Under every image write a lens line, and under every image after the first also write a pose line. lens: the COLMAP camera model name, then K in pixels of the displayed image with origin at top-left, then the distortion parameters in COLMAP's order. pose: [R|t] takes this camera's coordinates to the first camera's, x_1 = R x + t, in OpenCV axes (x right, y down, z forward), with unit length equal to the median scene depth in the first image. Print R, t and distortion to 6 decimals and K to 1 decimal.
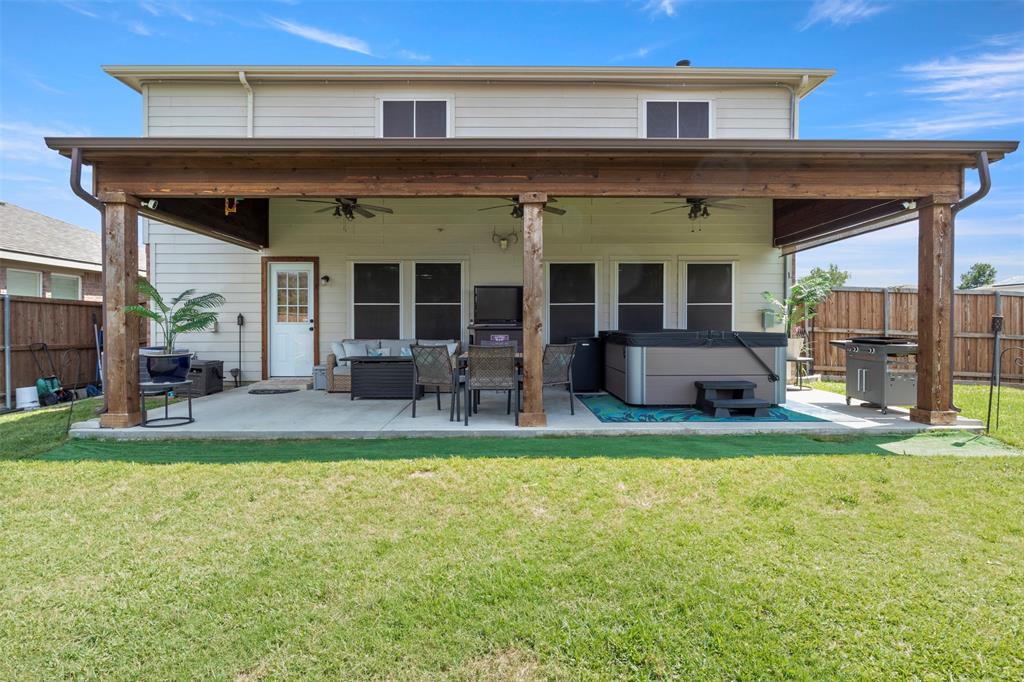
lens RADIAL K [[509.5, 0, 515.0], [0, 509.5, 329.4], [0, 0, 1]] dist [-0.002355, -0.000252]
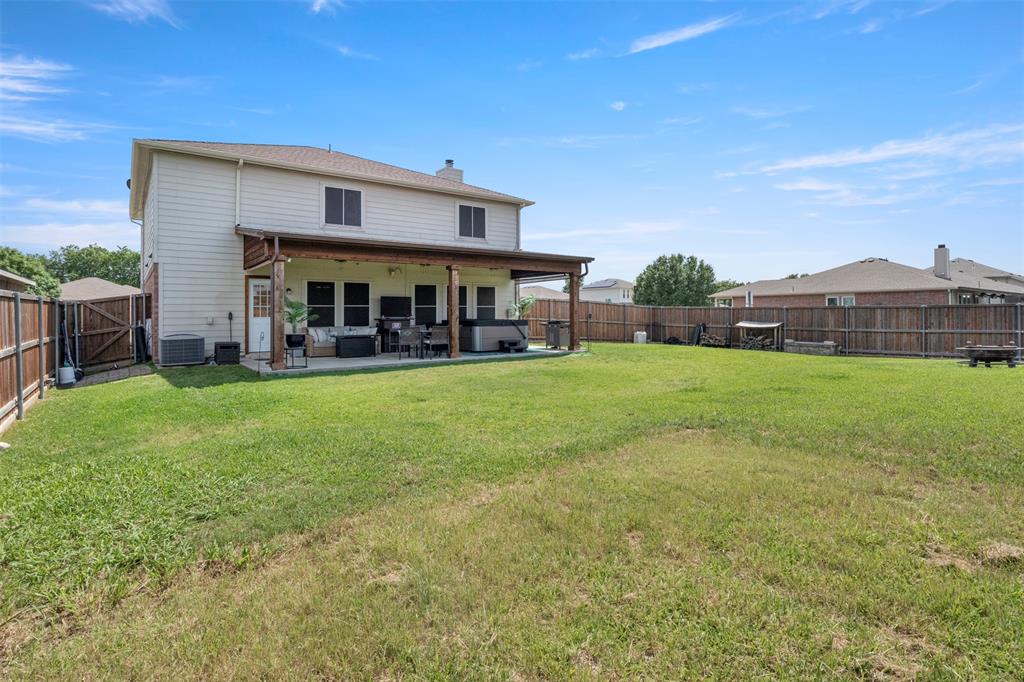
lens RADIAL K [[524.2, 0, 513.7], [0, 524.2, 315.5], [0, 0, 1]] dist [0.001096, 0.000062]
pose [[0.809004, -0.006808, 0.587763, -0.787748], [0.011135, 0.999931, -0.003745, -0.004782], [-0.587697, 0.009574, 0.809024, -0.789366]]
